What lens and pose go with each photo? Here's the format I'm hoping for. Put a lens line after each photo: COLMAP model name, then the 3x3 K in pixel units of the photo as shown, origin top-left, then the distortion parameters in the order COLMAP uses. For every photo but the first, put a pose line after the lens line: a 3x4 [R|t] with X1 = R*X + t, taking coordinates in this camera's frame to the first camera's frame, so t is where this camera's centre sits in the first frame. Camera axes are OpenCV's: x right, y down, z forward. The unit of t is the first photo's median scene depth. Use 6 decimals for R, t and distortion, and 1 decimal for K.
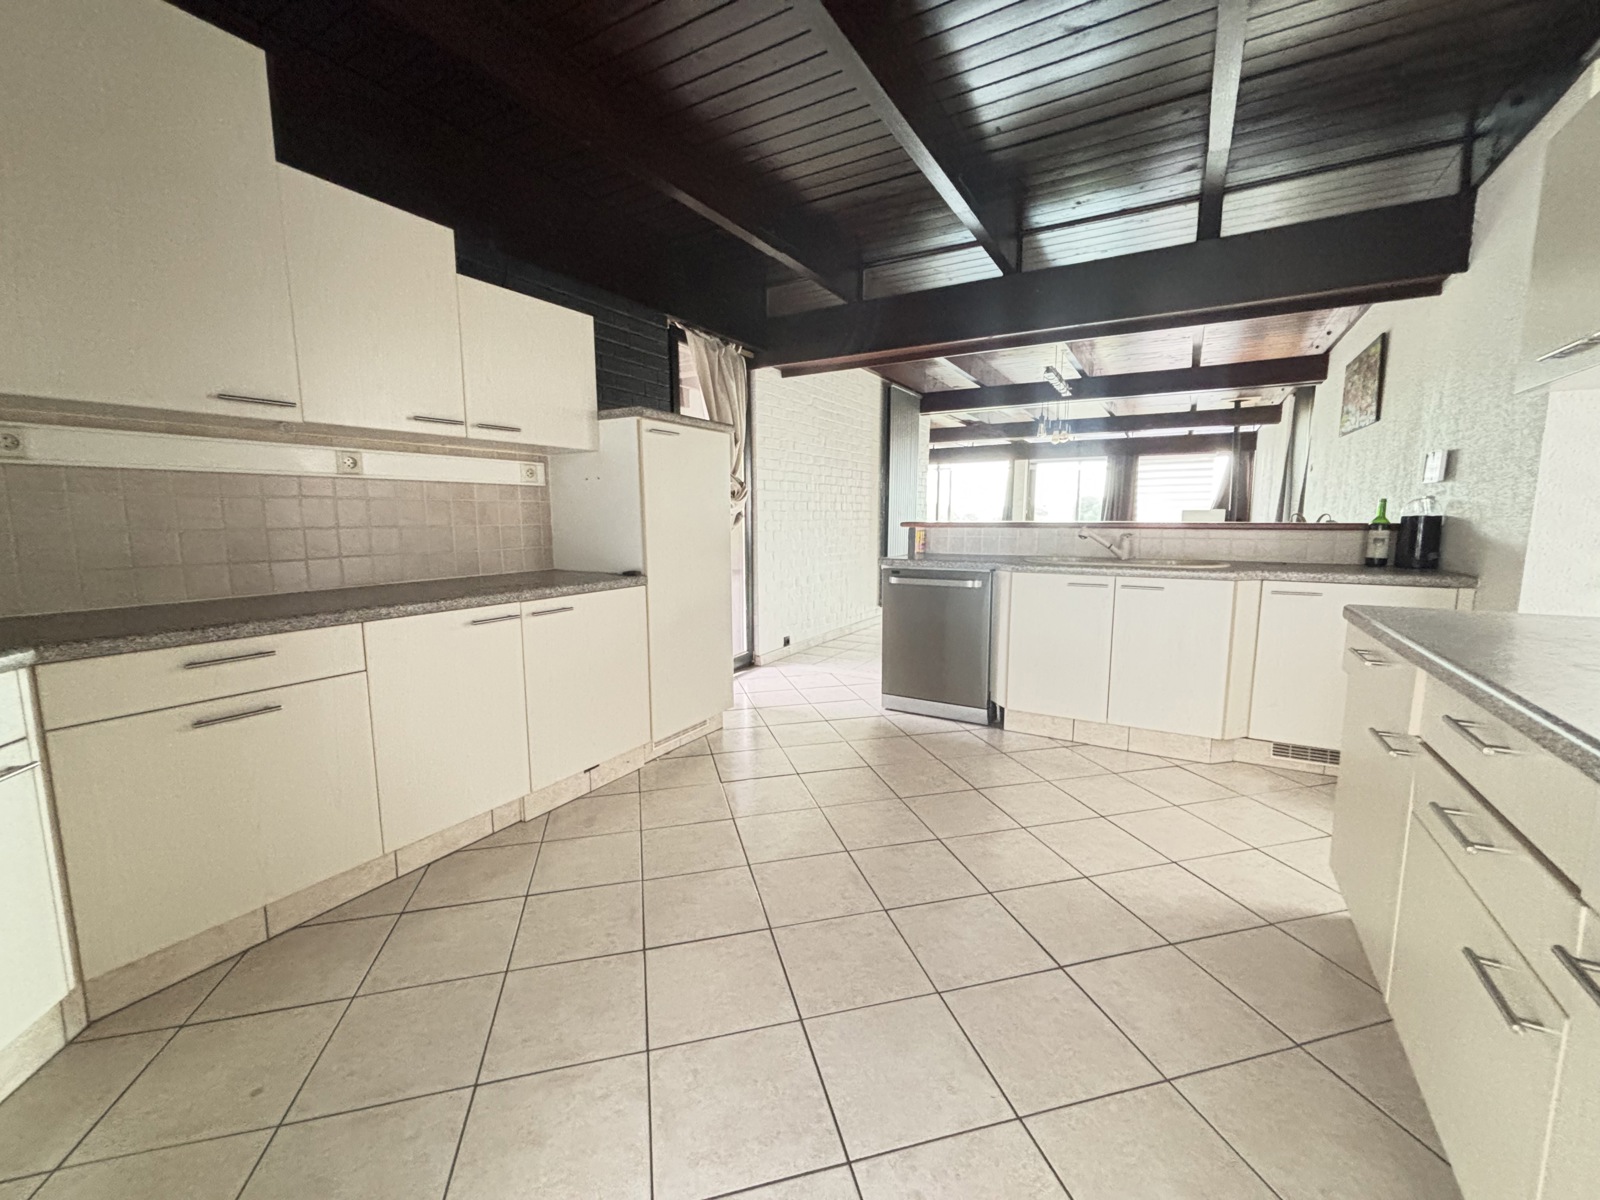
lens RADIAL K [[636.8, 0, 797.7], [0, 636.8, 599.9], [0, 0, 1]] dist [-0.014616, 0.000038]
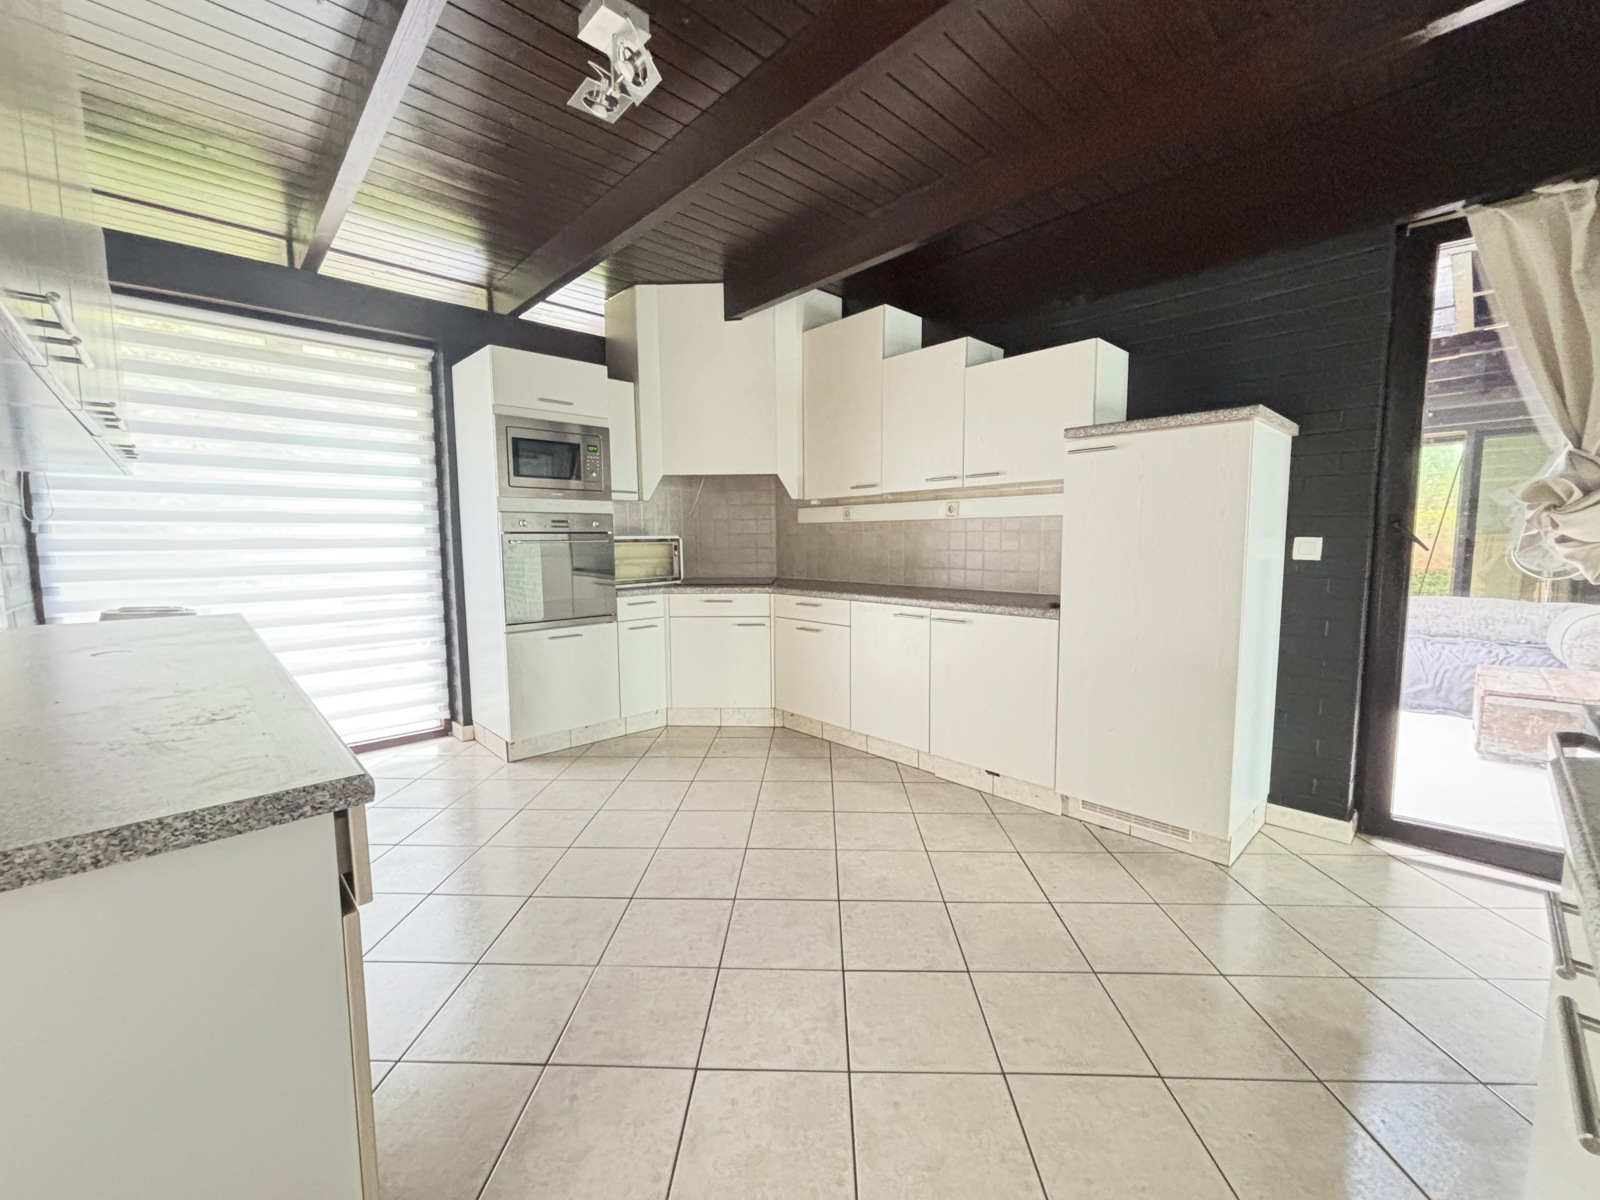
lens RADIAL K [[636.8, 0, 795.5], [0, 636.8, 596.4], [0, 0, 1]] dist [-0.014616, 0.000038]
pose [[-0.283471, 0.093722, -0.954390, 0.909540], [-0.116212, 0.984521, 0.131198, -0.161659], [0.951913, 0.148102, -0.268192, 1.059054]]
